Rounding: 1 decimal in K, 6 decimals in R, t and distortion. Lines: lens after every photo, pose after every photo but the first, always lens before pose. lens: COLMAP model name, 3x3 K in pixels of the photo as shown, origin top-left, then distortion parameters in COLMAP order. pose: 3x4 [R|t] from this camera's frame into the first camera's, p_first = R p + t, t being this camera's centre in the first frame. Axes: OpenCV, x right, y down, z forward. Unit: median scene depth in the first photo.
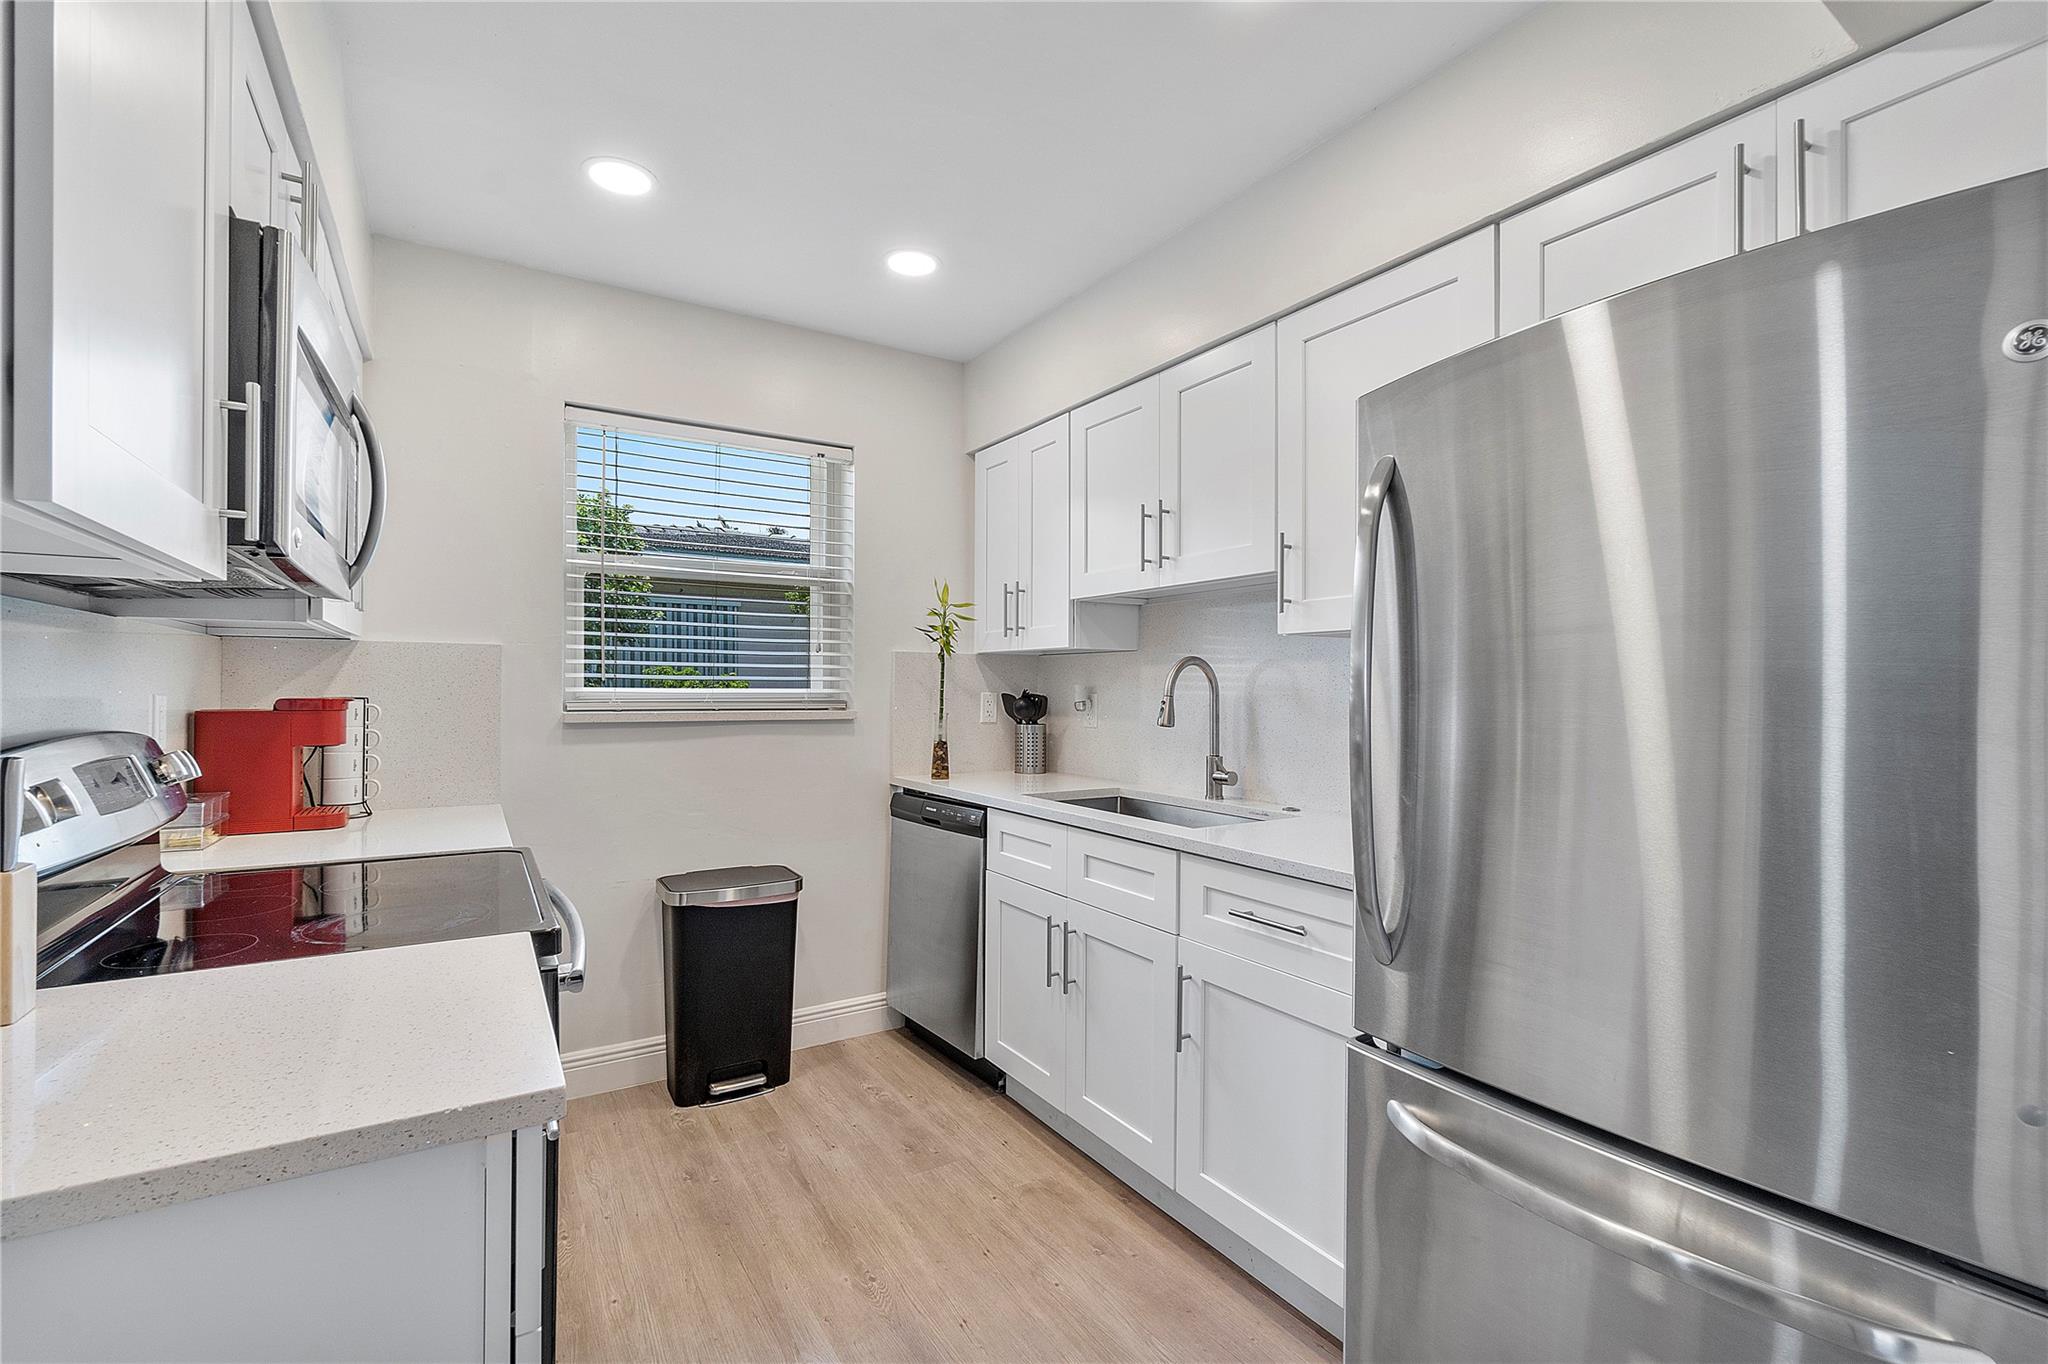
lens RADIAL K [[889.3, 0, 1020.1], [0, 889.3, 685.5], [0, 0, 1]] dist [-0.003749, 0.001008]
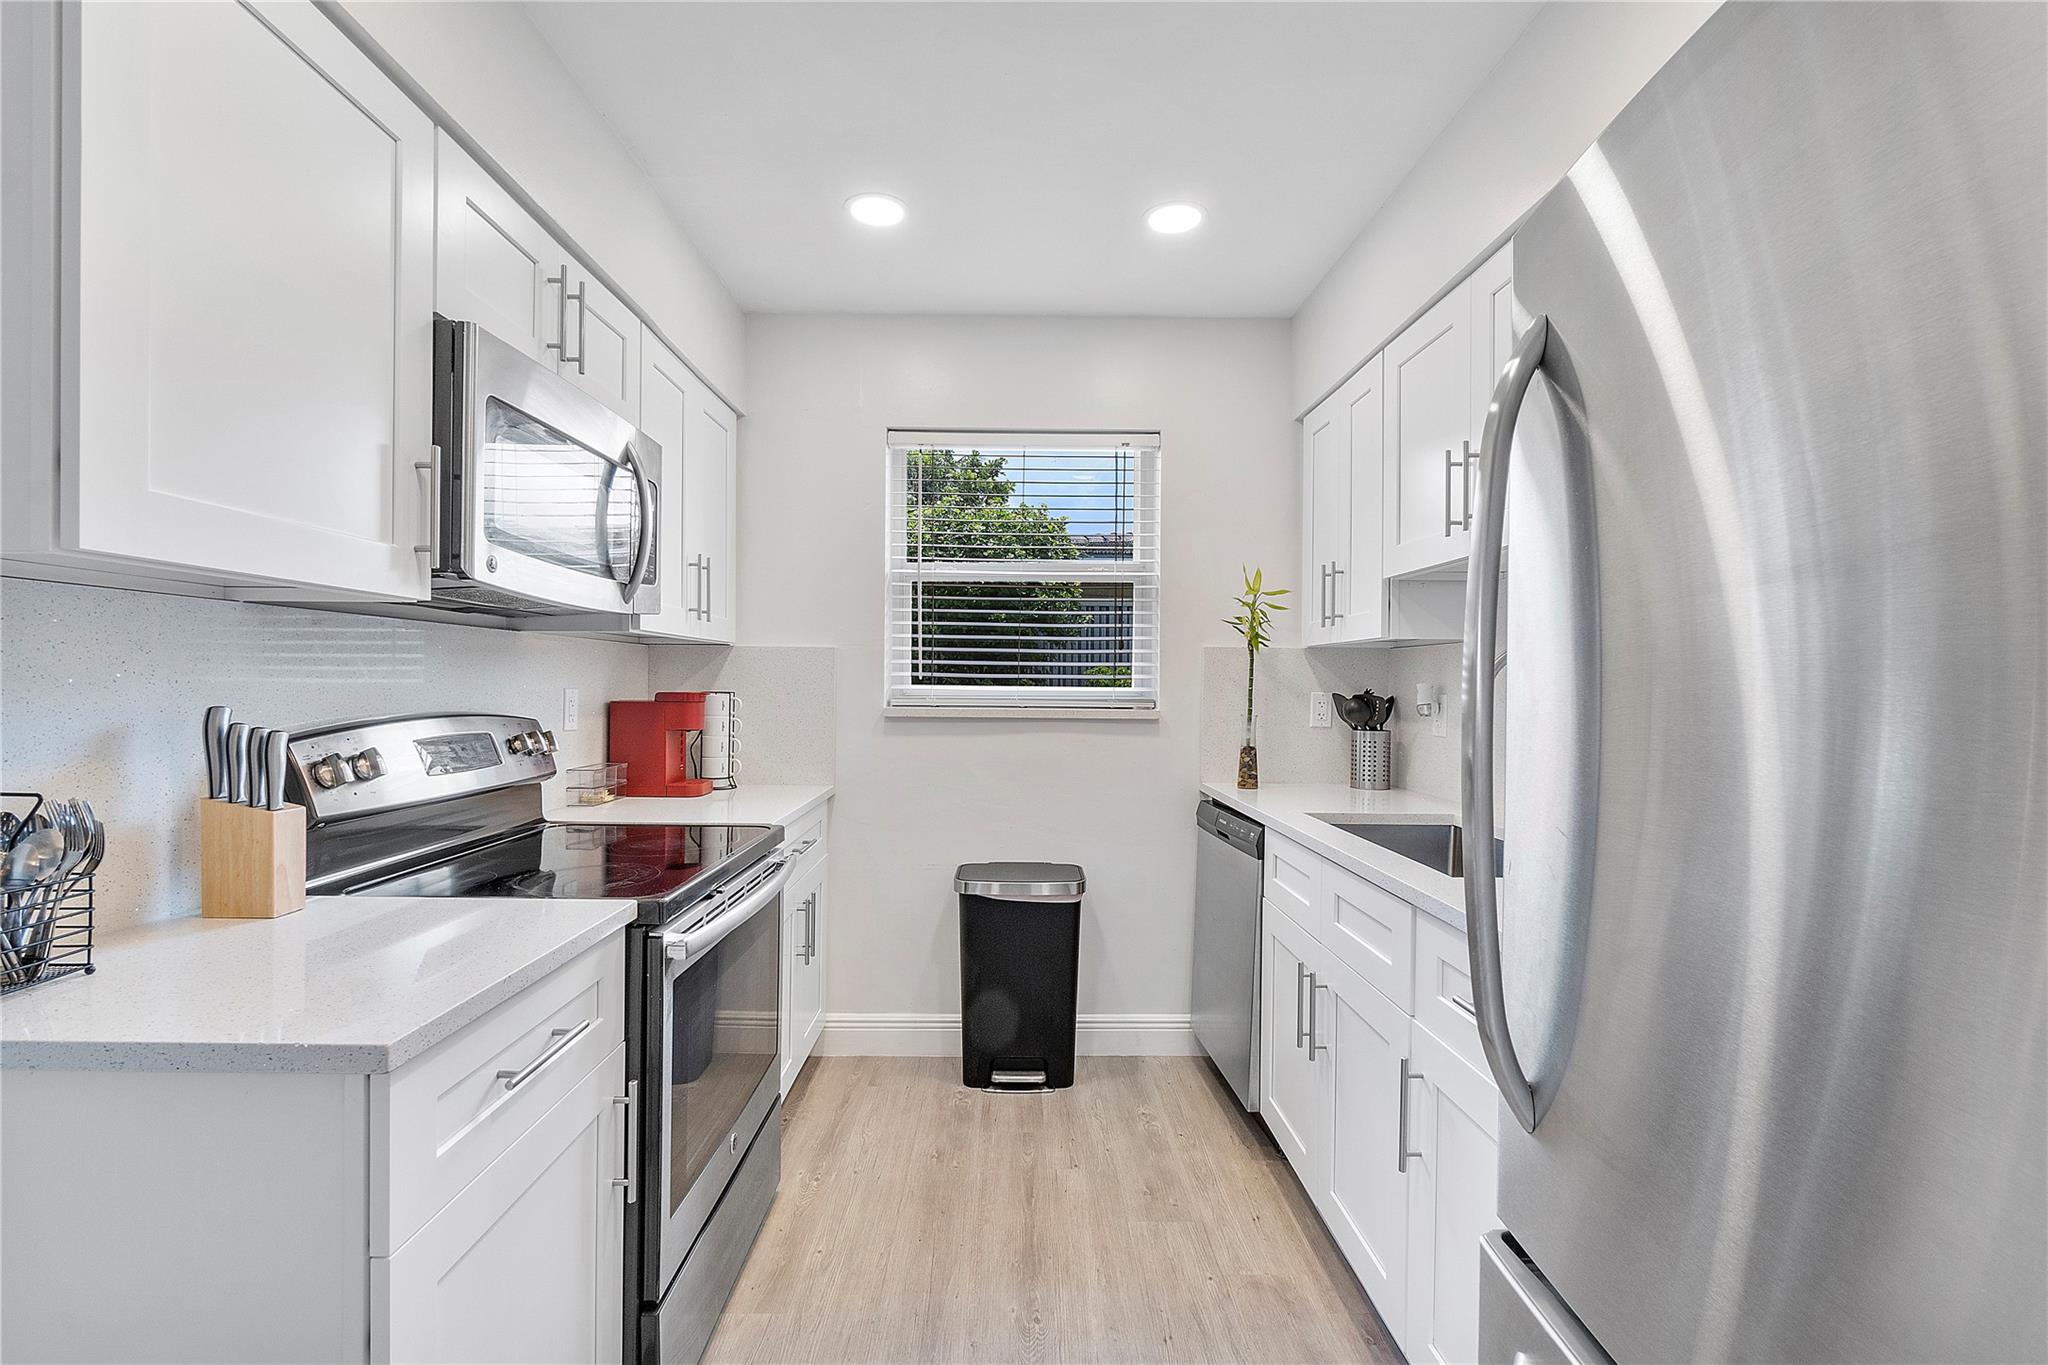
lens RADIAL K [[885.4, 0, 1020.0], [0, 885.4, 688.1], [0, 0, 1]] dist [-0.005878, 0.000664]
pose [[0.852163, 0.004260, -0.523259, 0.210232], [-0.002945, 0.999990, 0.003344, 0.002101], [0.523268, -0.001308, 0.852167, 0.142683]]
